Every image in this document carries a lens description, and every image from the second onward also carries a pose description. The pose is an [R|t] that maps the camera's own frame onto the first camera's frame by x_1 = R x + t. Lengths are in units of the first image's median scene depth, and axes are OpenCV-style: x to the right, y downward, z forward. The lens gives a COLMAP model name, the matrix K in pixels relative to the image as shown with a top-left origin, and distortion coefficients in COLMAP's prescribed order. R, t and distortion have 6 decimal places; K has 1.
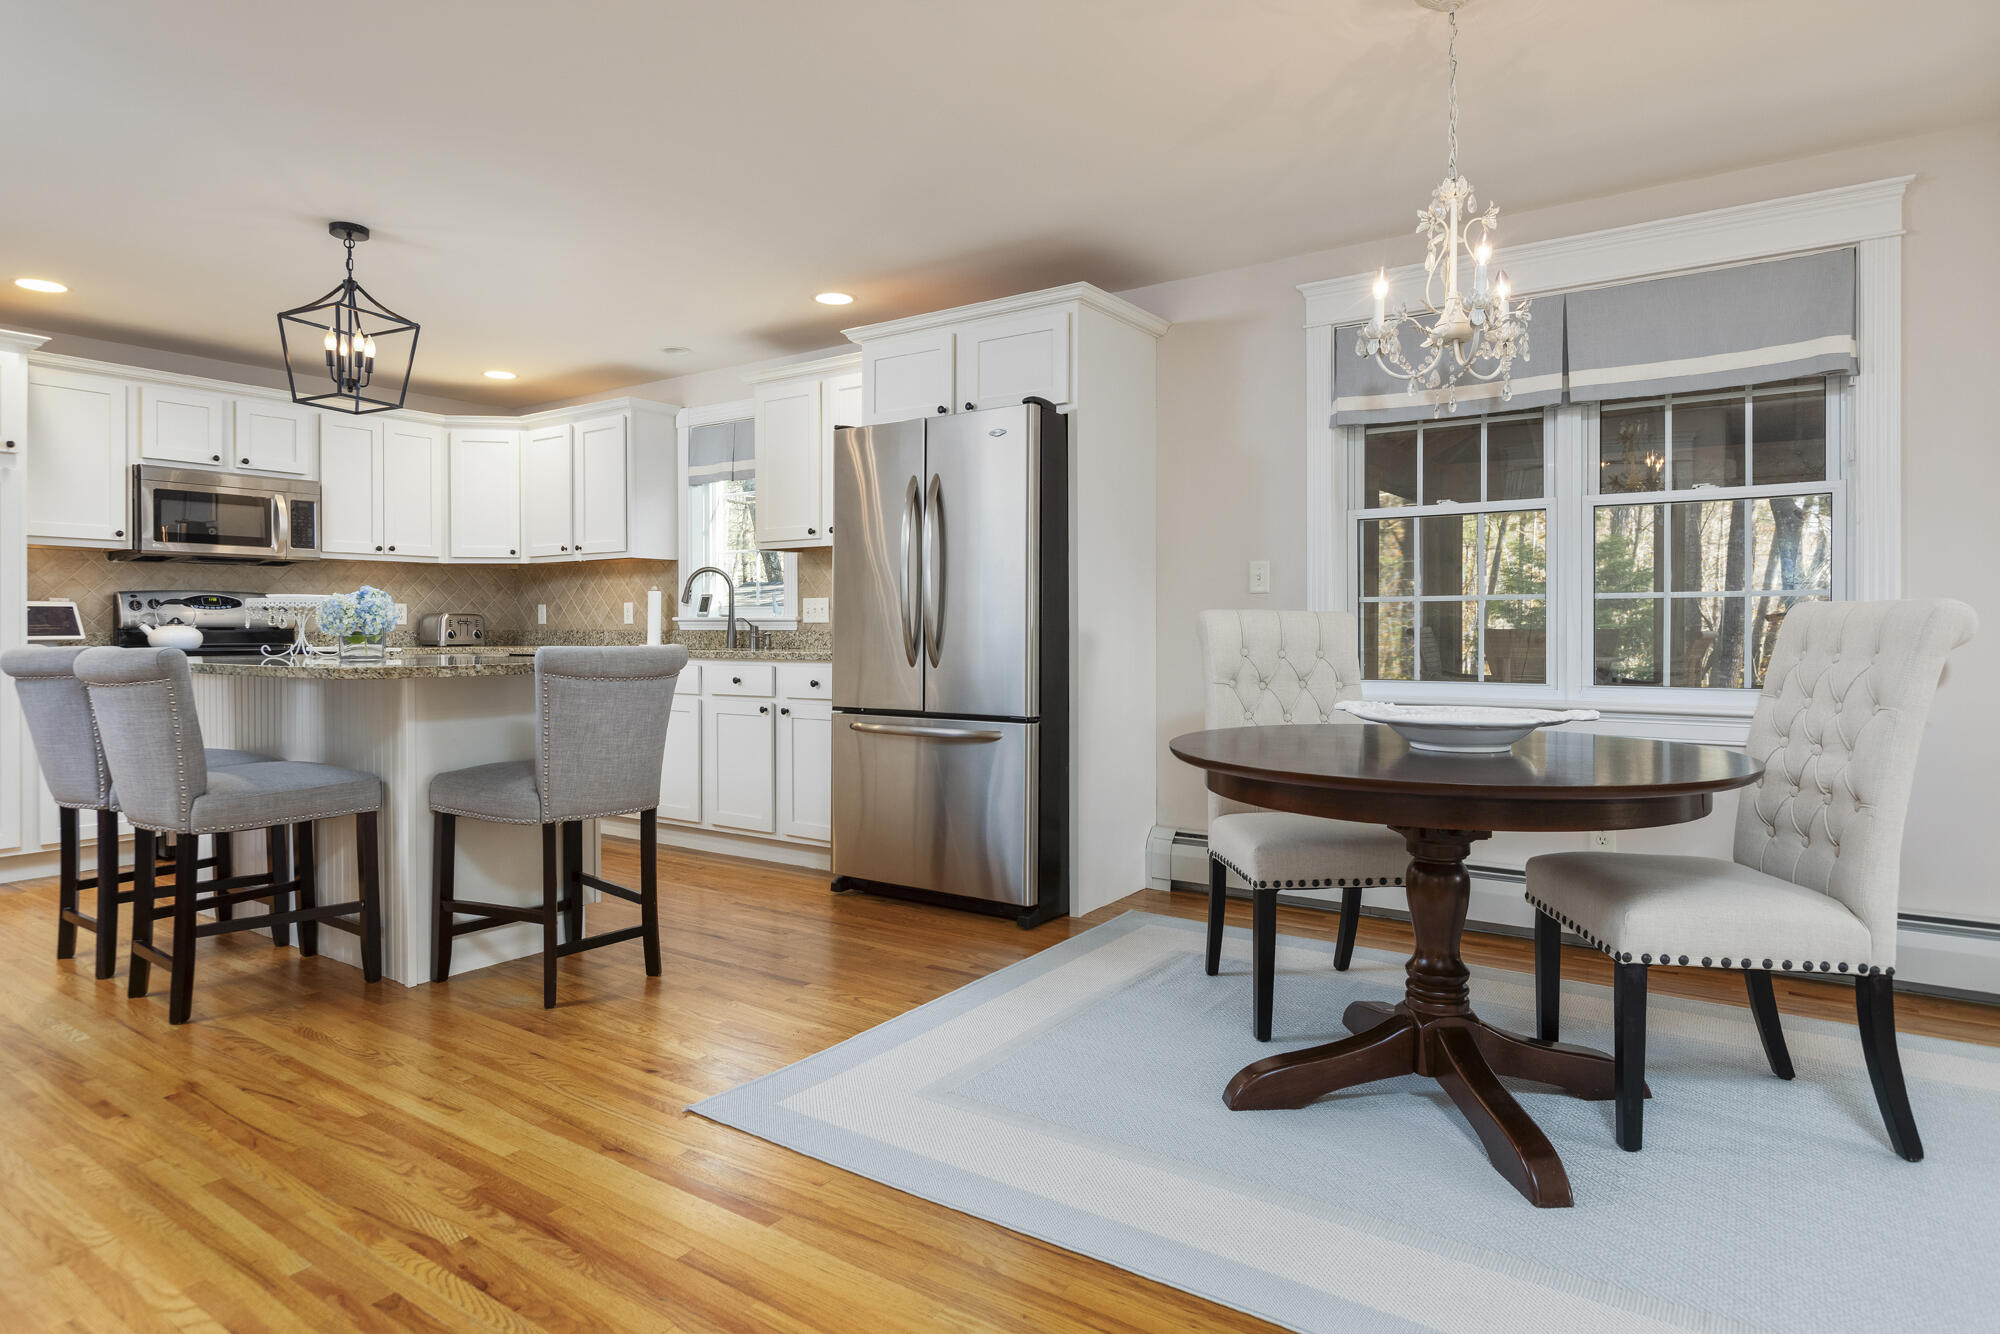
lens RADIAL K [[1167.4, 0, 954.6], [0, 1167.4, 624.2], [0, 0, 1]] dist [-0.006584, -0.001989]
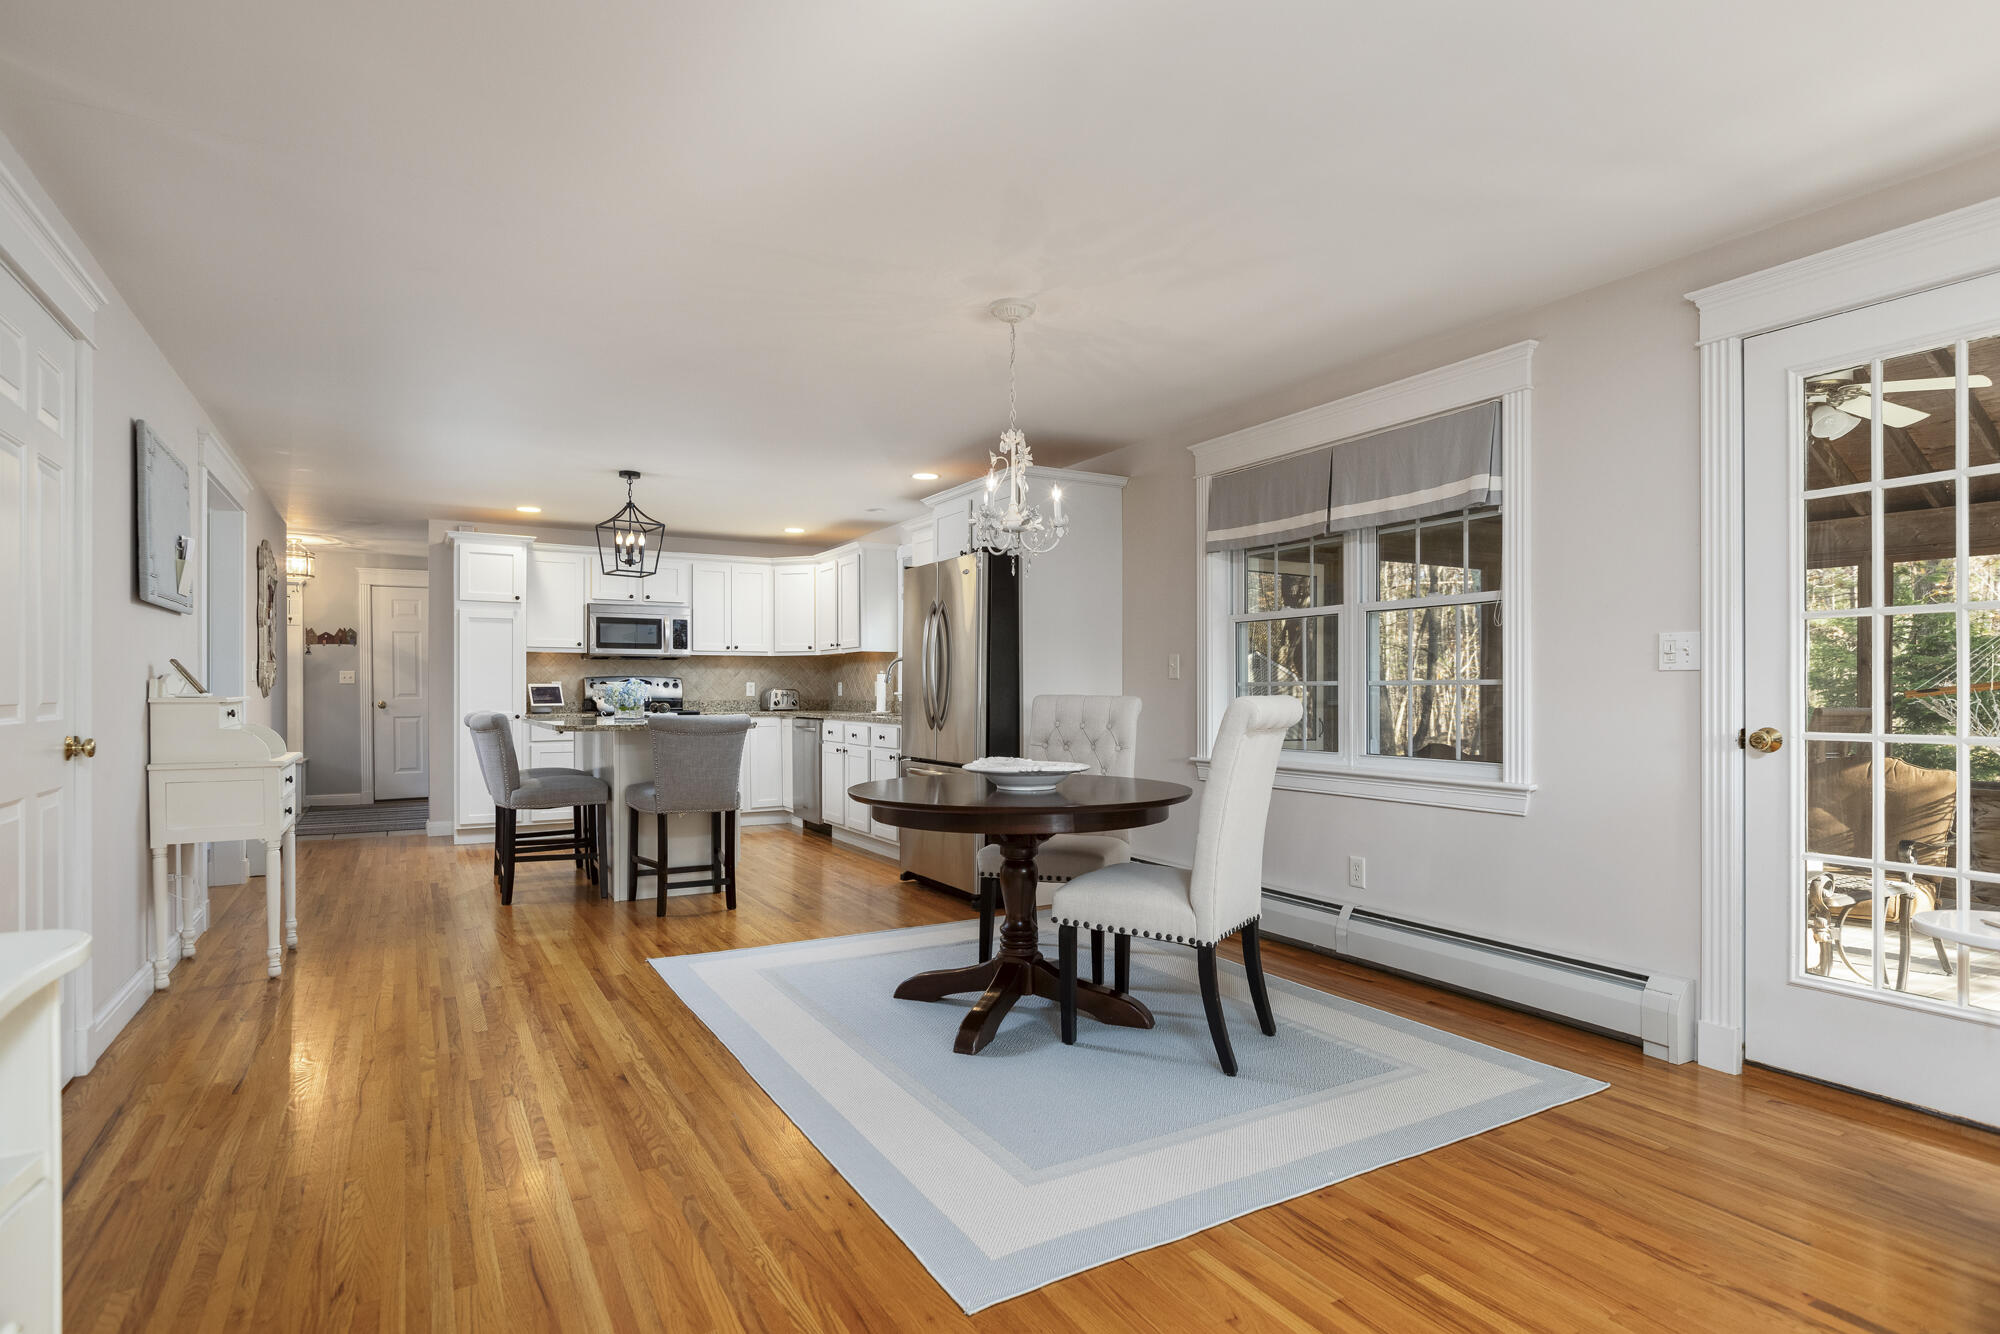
lens RADIAL K [[1049.0, 0, 938.3], [0, 1049.0, 684.4], [0, 0, 1]] dist [-0.013461, 0.000114]
pose [[0.896210, -0.002096, -0.443625, 0.497604], [0.000882, 0.999995, -0.002943, -0.015328], [0.443629, 0.002247, 0.896208, -0.168468]]
